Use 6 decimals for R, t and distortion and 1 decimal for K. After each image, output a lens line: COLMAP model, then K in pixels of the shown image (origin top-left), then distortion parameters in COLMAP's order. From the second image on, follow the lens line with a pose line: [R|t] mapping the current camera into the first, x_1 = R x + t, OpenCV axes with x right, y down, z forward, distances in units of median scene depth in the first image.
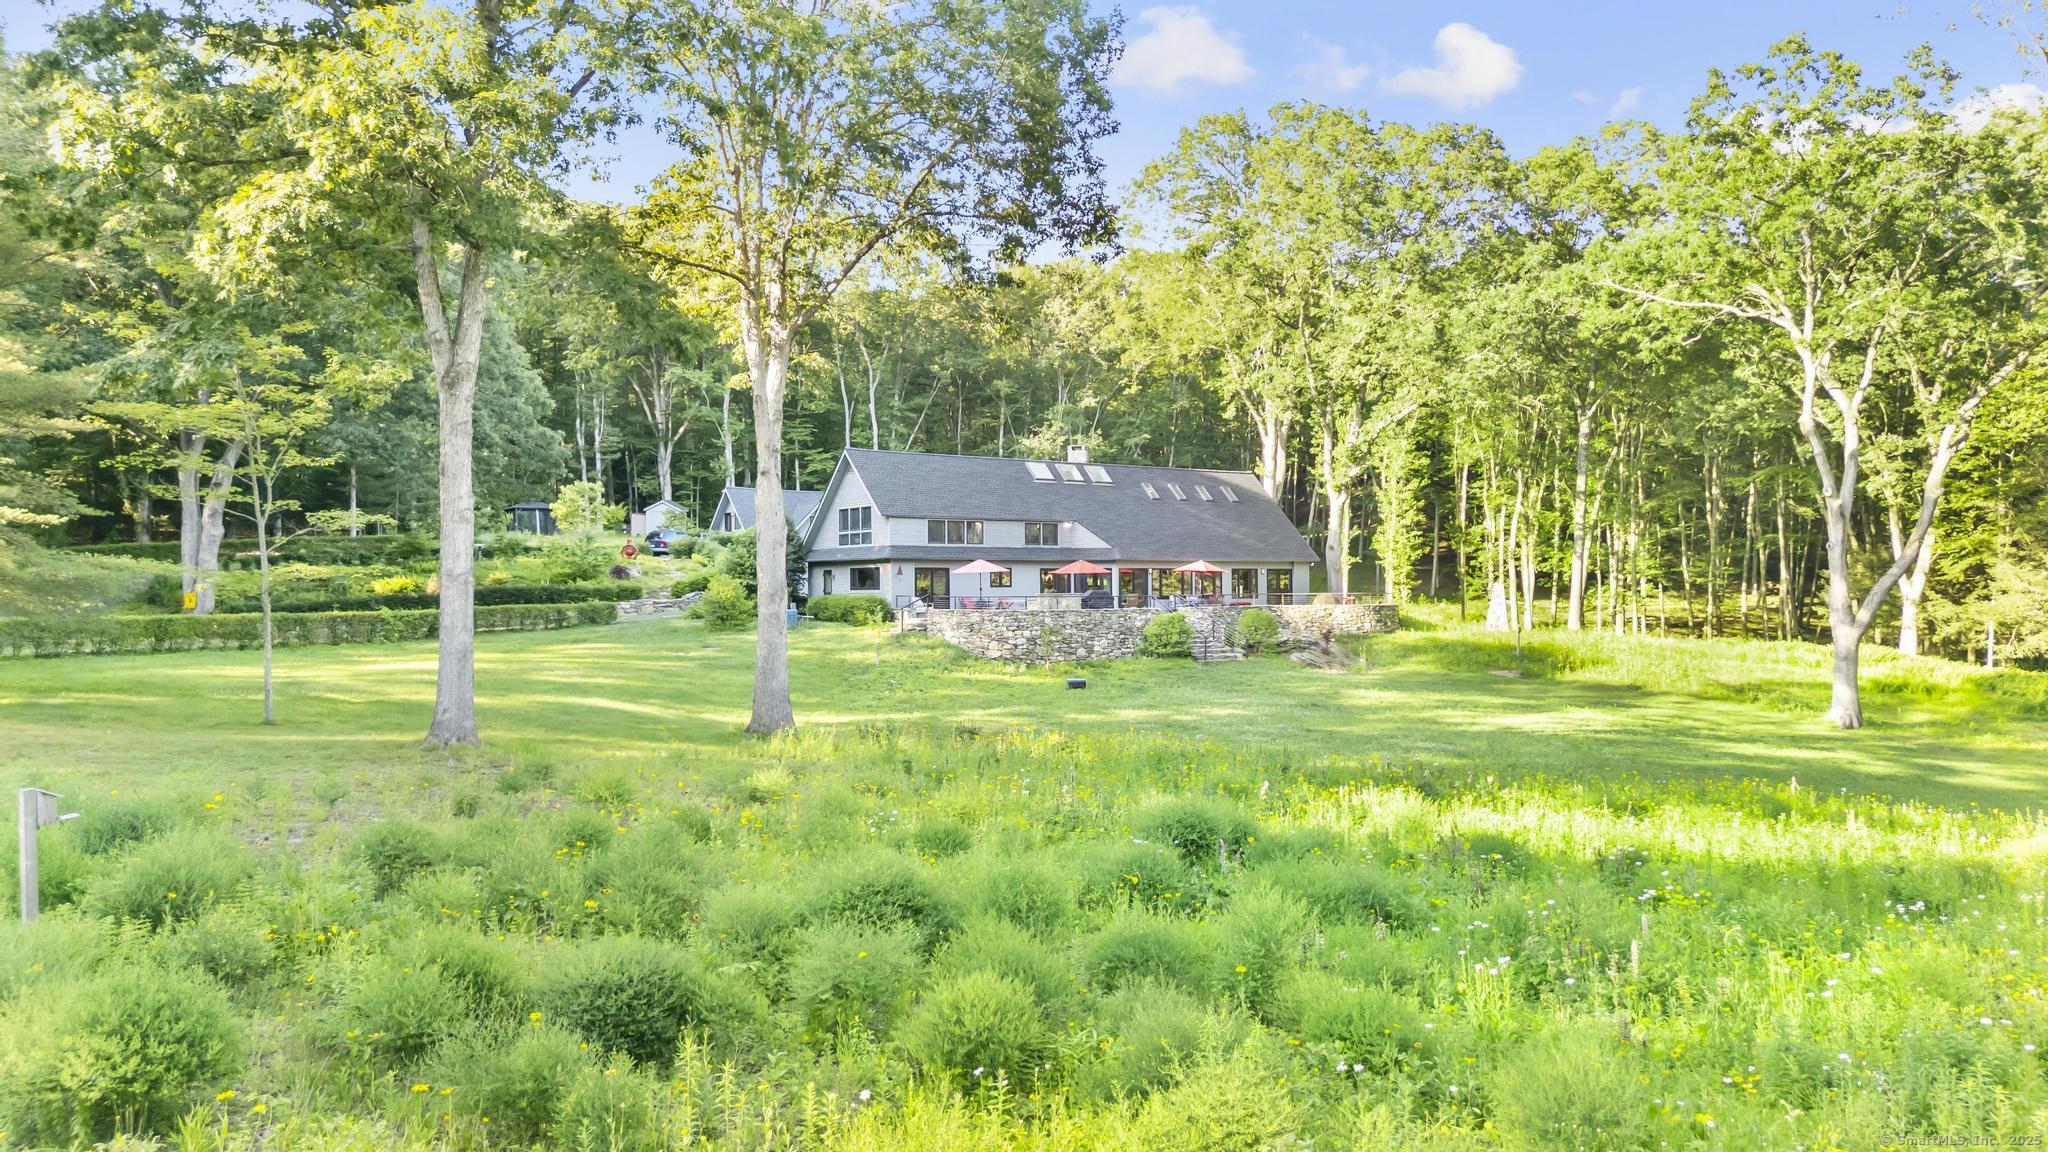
lens RADIAL K [[1490.4, 0, 1024.2], [0, 1490.4, 576.6], [0, 0, 1]] dist [-0.007564, -0.002819]
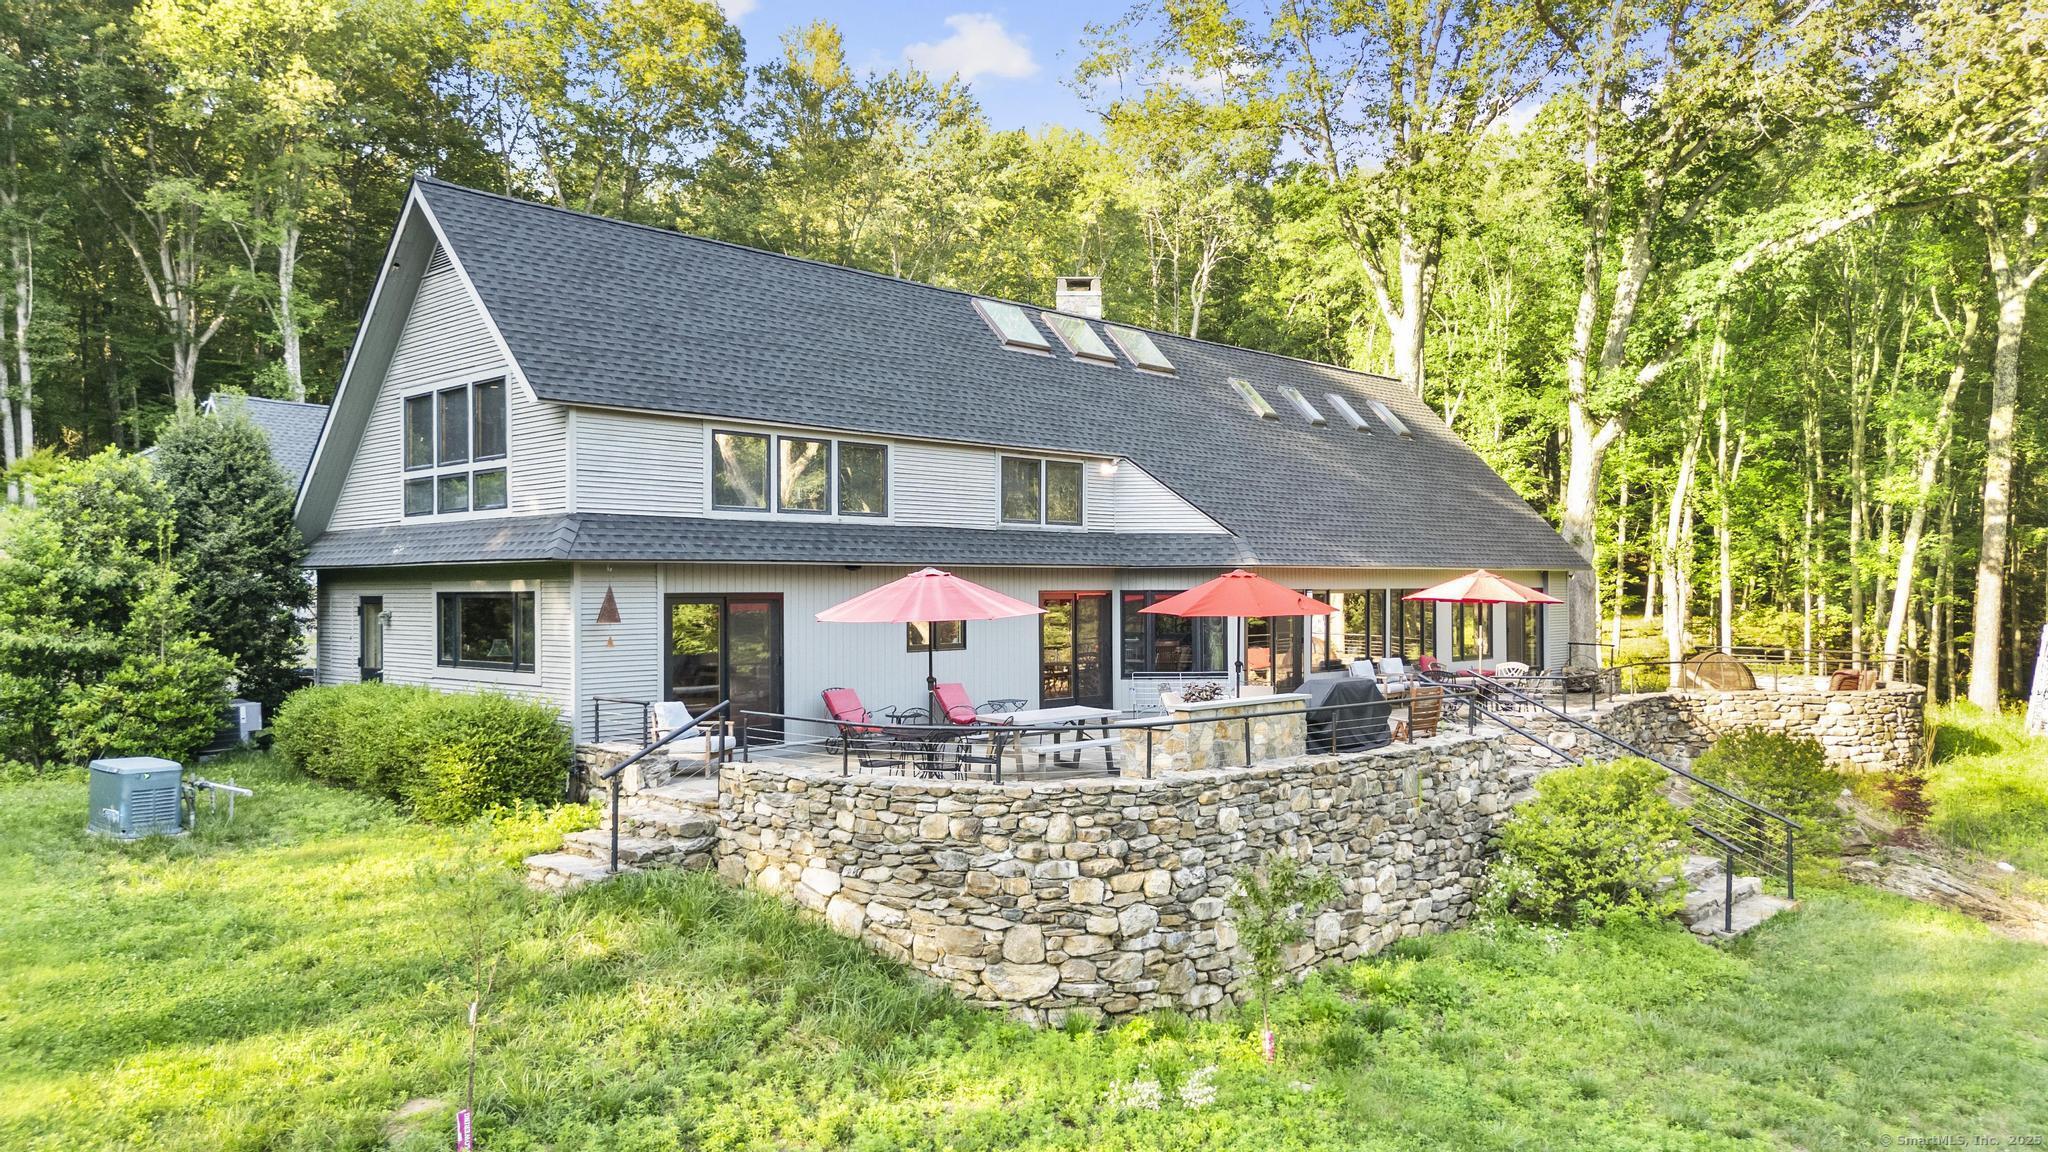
lens RADIAL K [[1490.4, 0, 1023.6], [0, 1490.4, 575.3], [0, 0, 1]] dist [-0.007564, -0.002819]
pose [[0.984210, 0.003768, 0.176962, -0.055510], [-0.003649, 0.999993, -0.000998, -0.009364], [-0.176965, 0.000336, 0.984217, 0.699930]]
